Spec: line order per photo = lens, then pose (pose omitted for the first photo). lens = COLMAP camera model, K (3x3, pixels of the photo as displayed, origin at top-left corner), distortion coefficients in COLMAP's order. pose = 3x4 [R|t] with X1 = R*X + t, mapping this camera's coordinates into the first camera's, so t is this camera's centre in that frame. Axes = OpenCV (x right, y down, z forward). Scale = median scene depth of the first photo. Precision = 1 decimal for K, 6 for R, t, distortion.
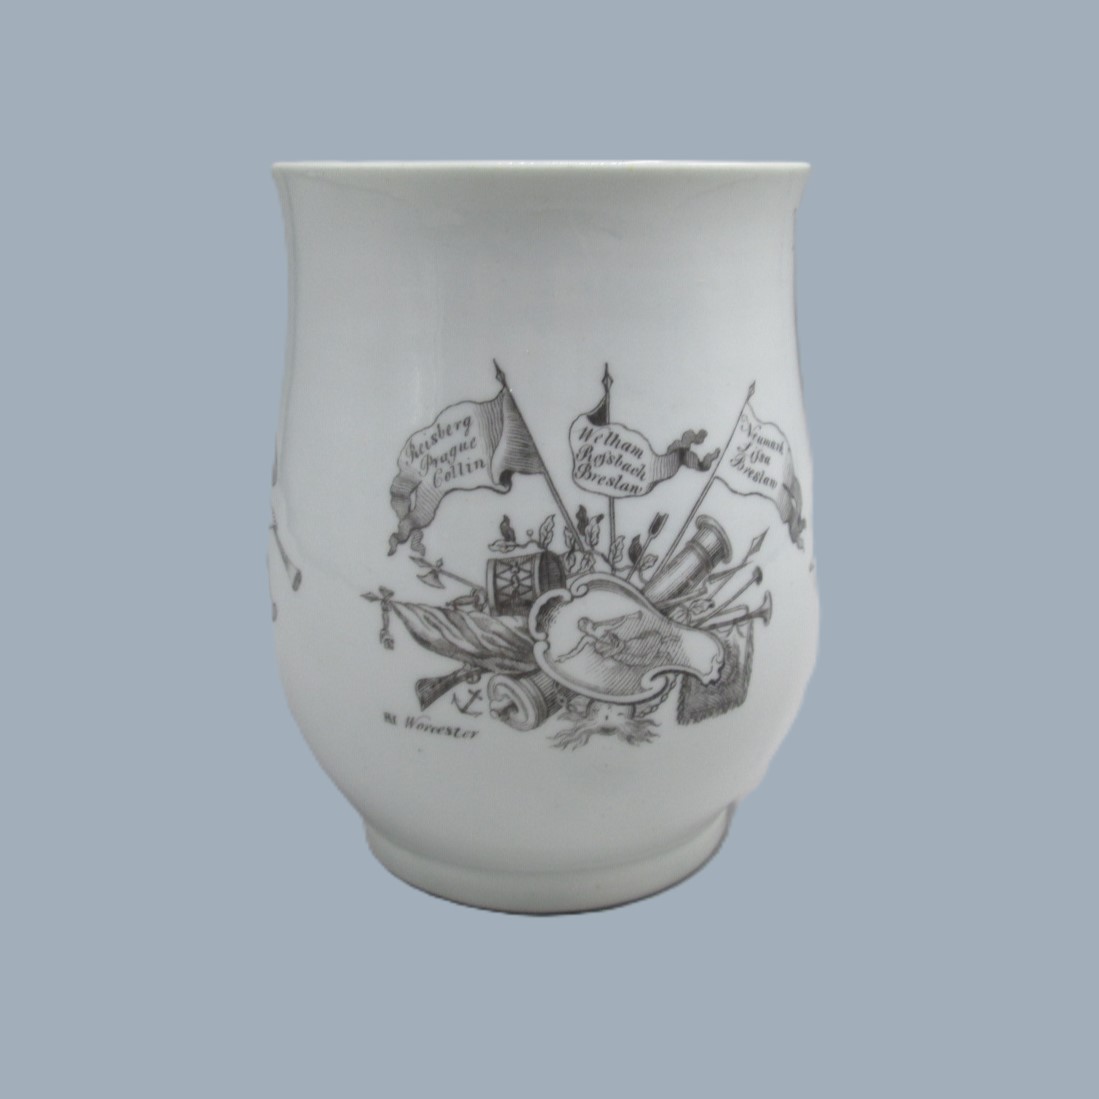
lens RADIAL K [[1215.5, 0, 549.4], [0, 1215.5, 525.8], [0, 0, 1]] dist [0.000354, -0.002541]
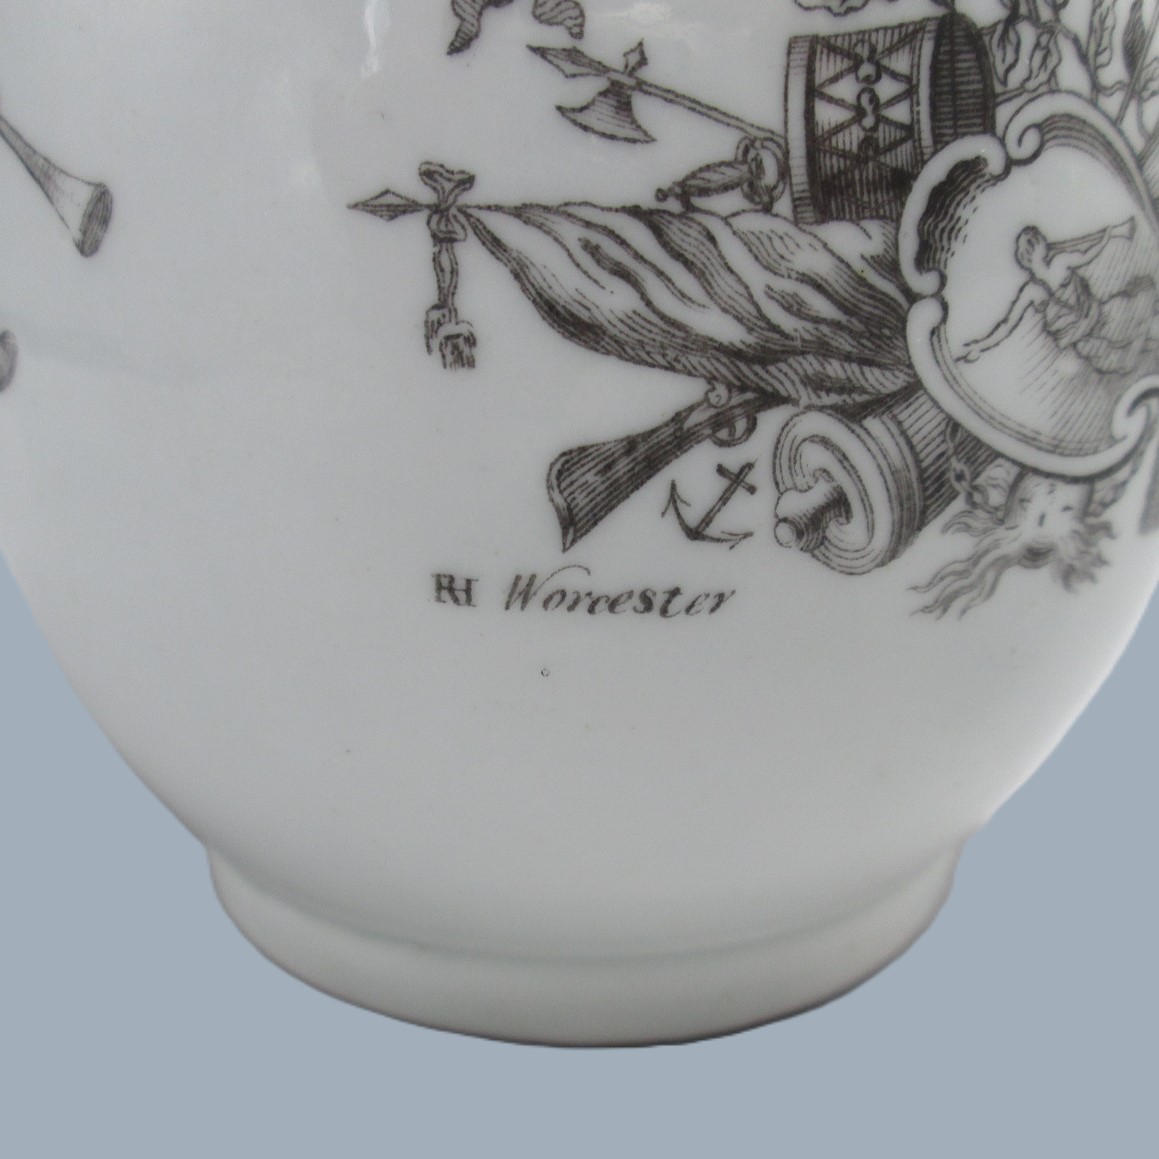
lens RADIAL K [[1281.8, 0, 579.4], [0, 1281.8, 554.5], [0, 0, 1]] dist [0.000354, -0.002541]
pose [[0.945088, -0.092522, 0.313447, -0.218155], [0.080107, 0.995414, 0.052289, 0.138944], [-0.316848, -0.024309, 0.948165, 0.680566]]
